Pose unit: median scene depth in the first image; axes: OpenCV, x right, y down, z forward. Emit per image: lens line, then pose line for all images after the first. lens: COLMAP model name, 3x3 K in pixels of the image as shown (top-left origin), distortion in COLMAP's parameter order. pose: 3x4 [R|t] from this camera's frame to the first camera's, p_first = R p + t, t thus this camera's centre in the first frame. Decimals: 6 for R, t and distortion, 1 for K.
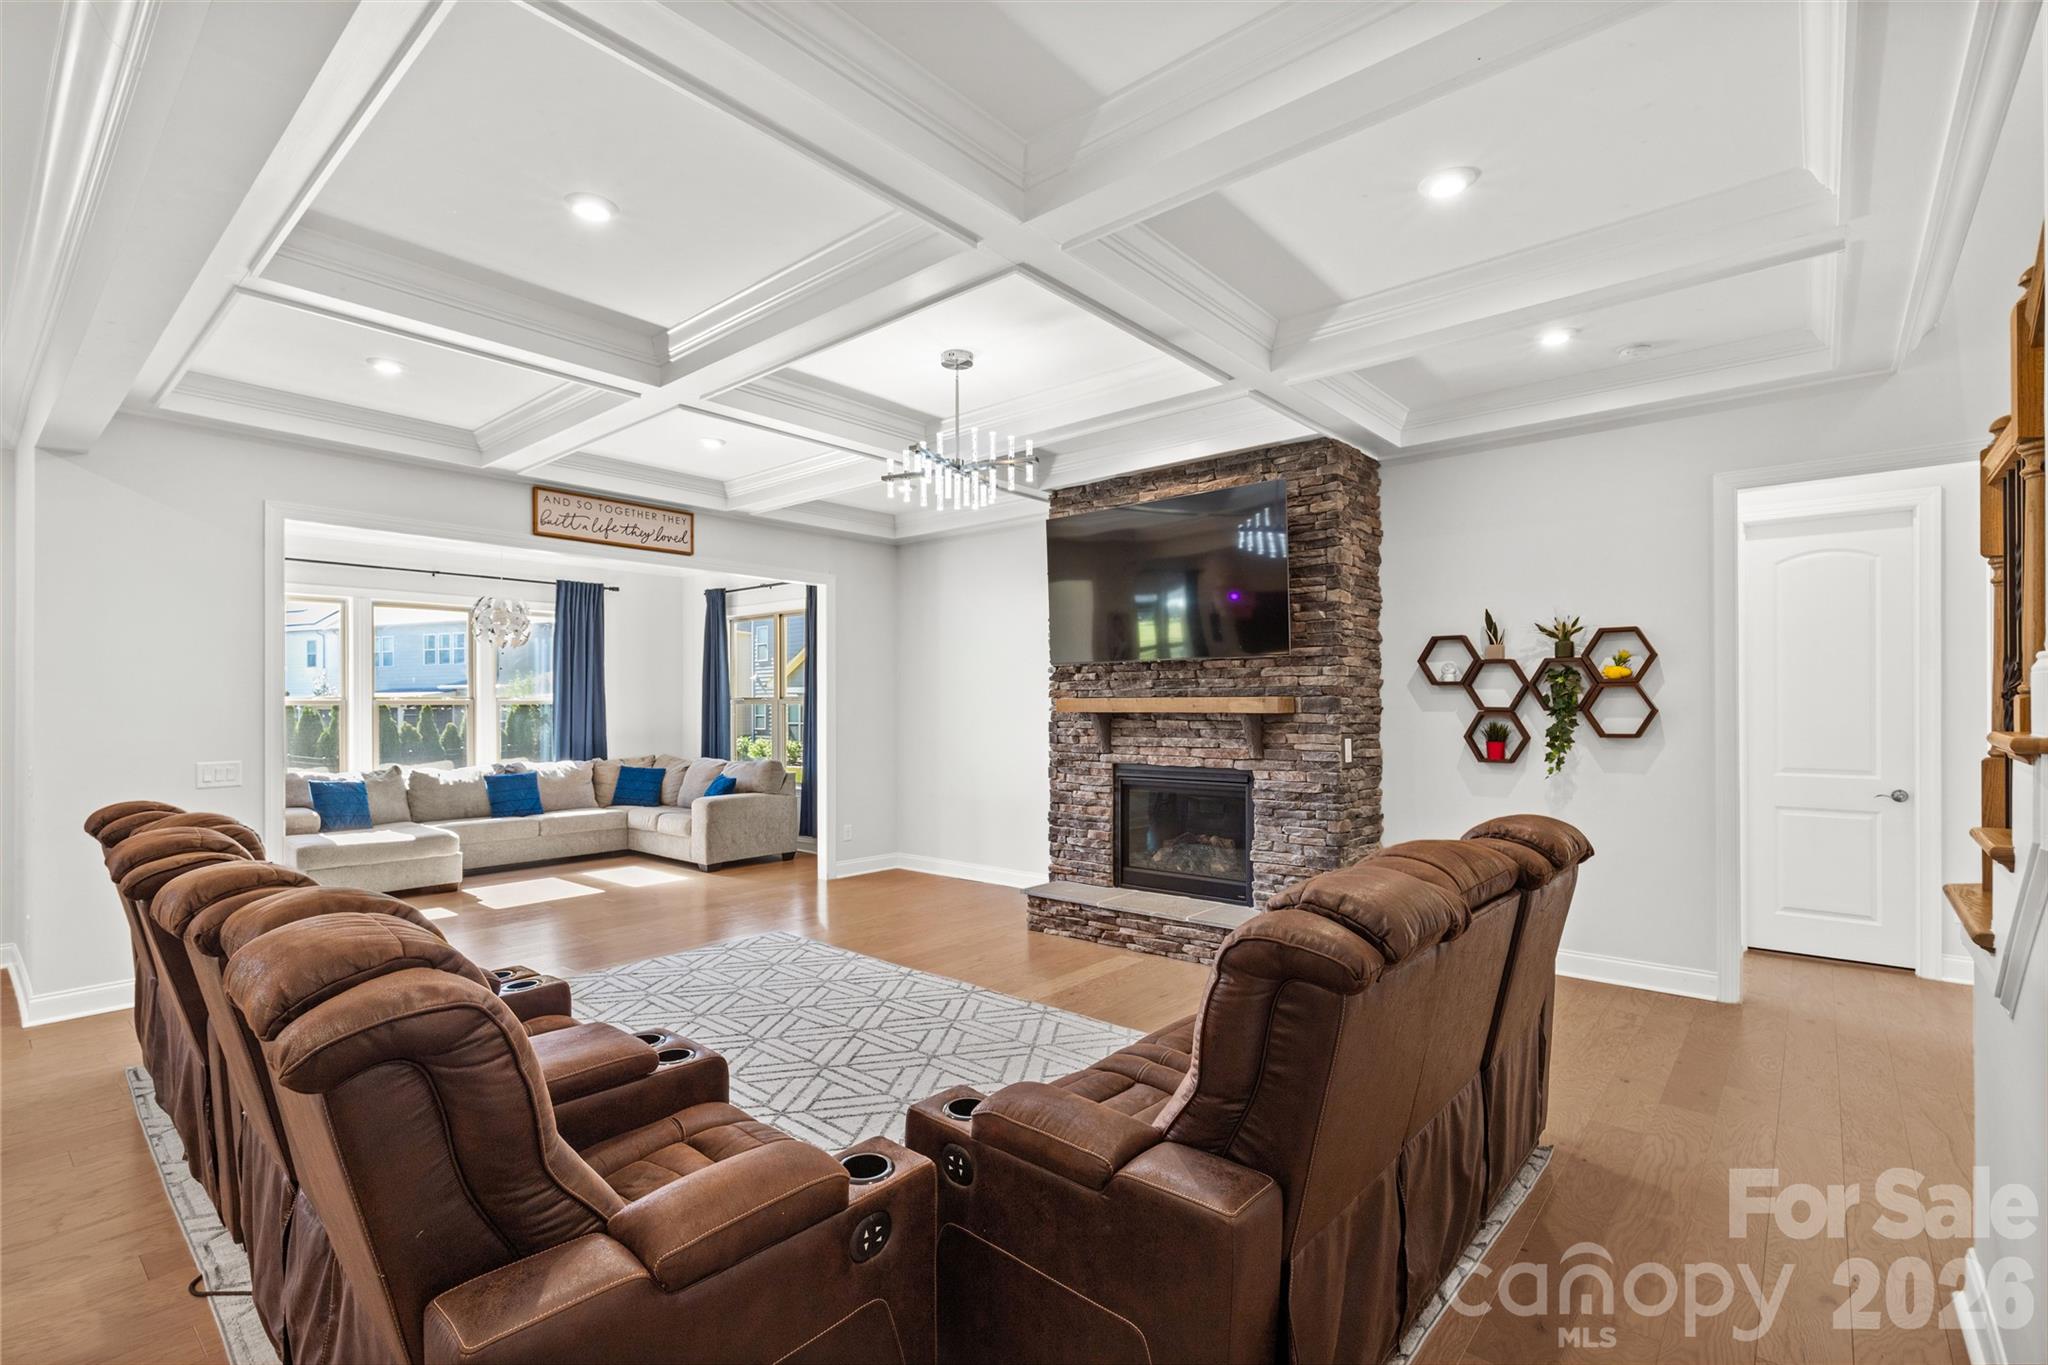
lens RADIAL K [[937.9, 0, 1012.7], [0, 937.9, 701.9], [0, 0, 1]] dist [0.001787, 0.000034]
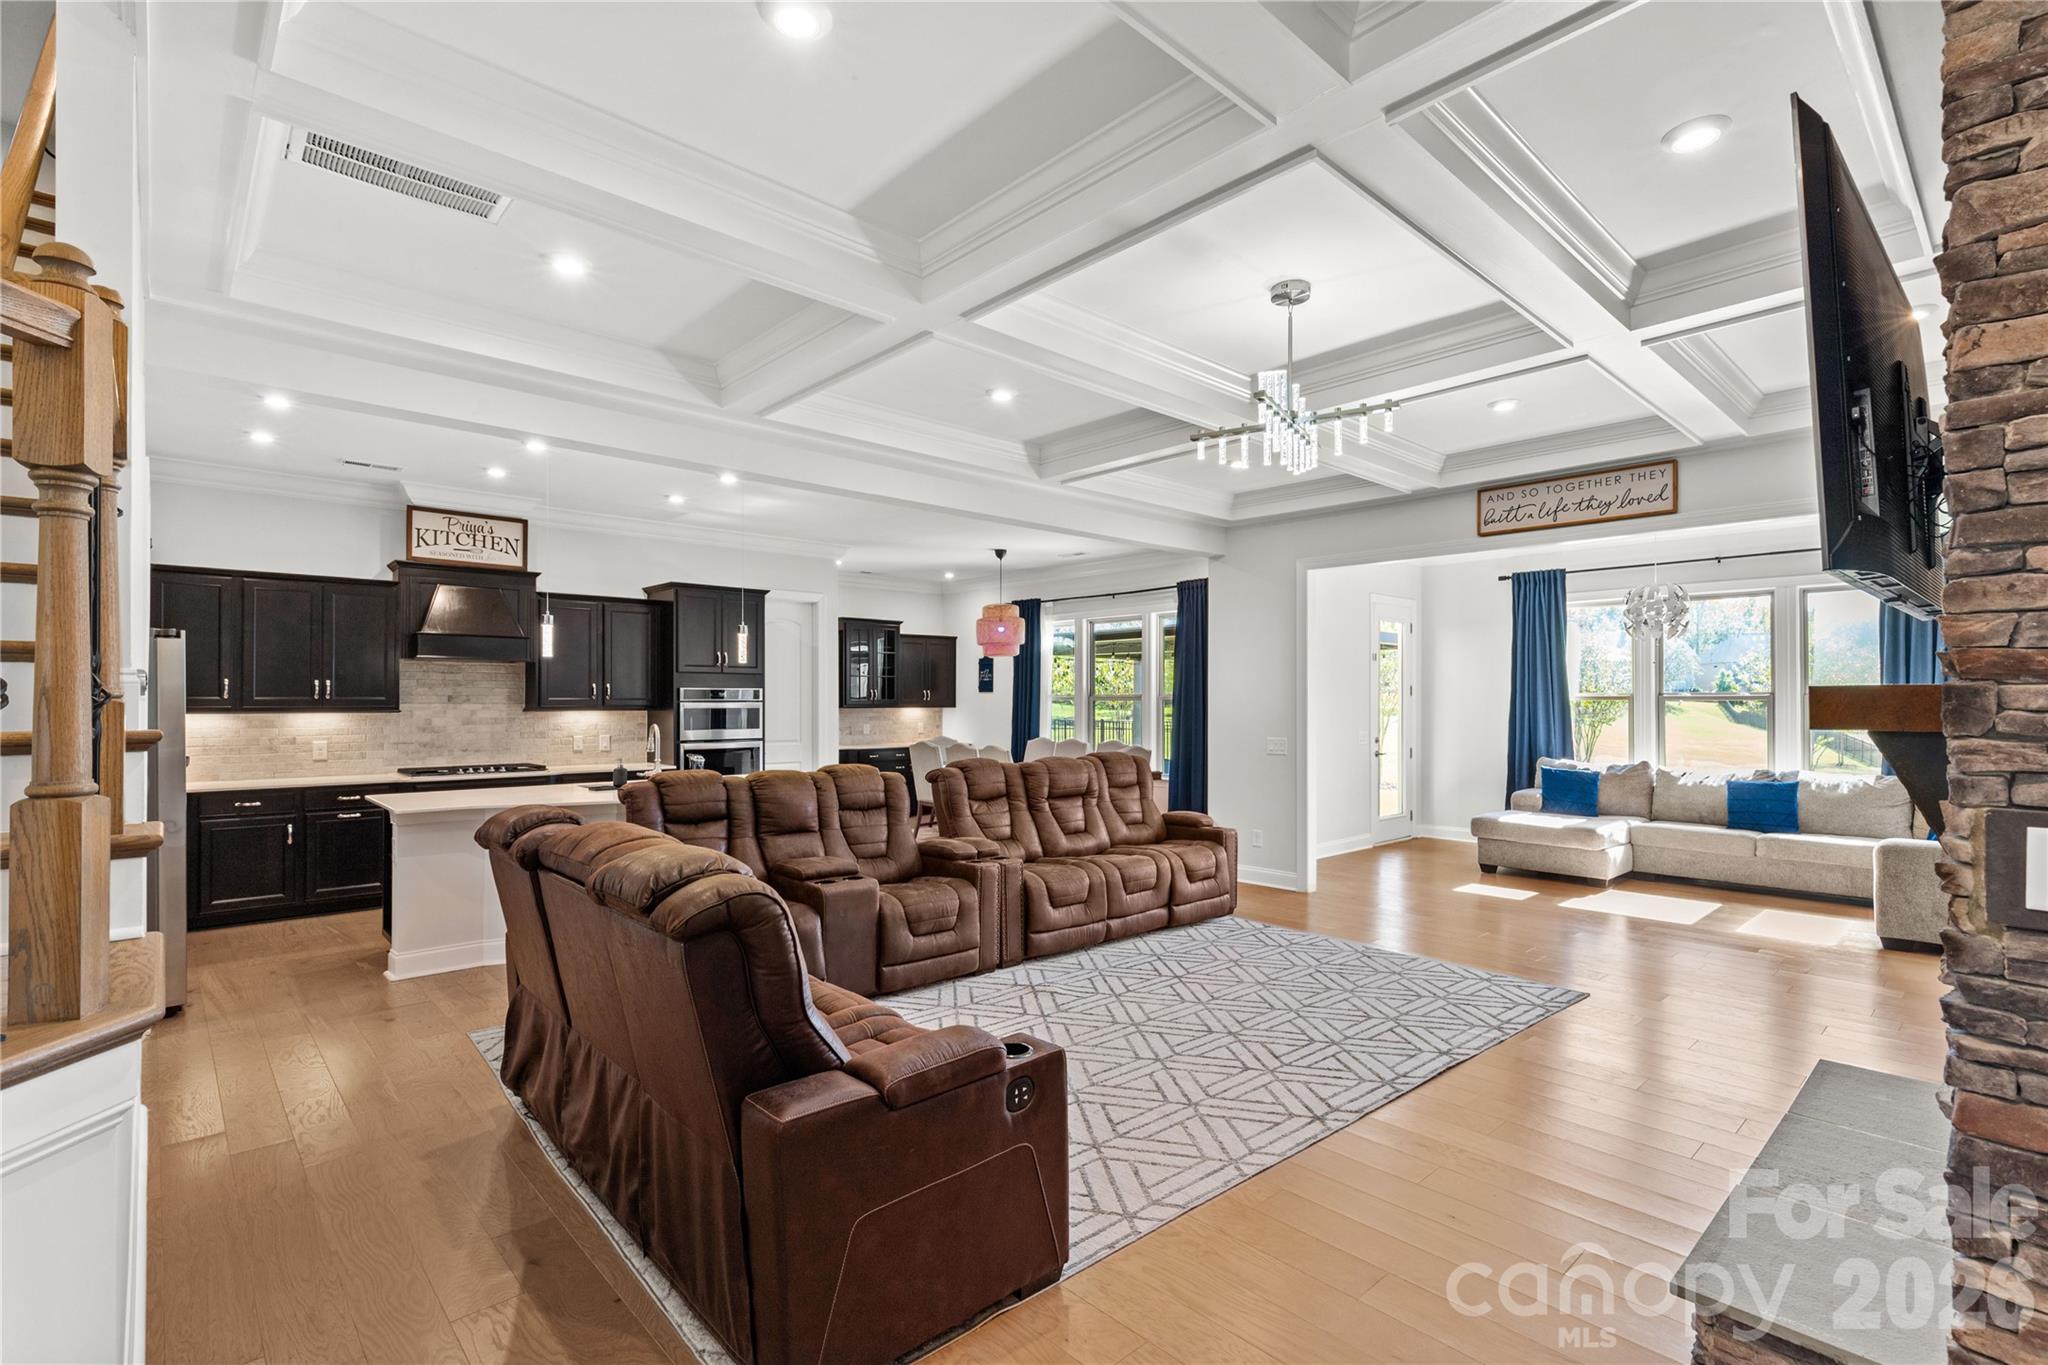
lens RADIAL K [[937.9, 0, 1013.3], [0, 937.9, 689.0], [0, 0, 1]] dist [0.001787, 0.000034]
pose [[-0.119754, -0.009189, -0.992761, 0.554610], [0.001155, 0.999955, -0.009395, -0.001025], [0.992803, -0.002272, -0.119738, 0.588150]]
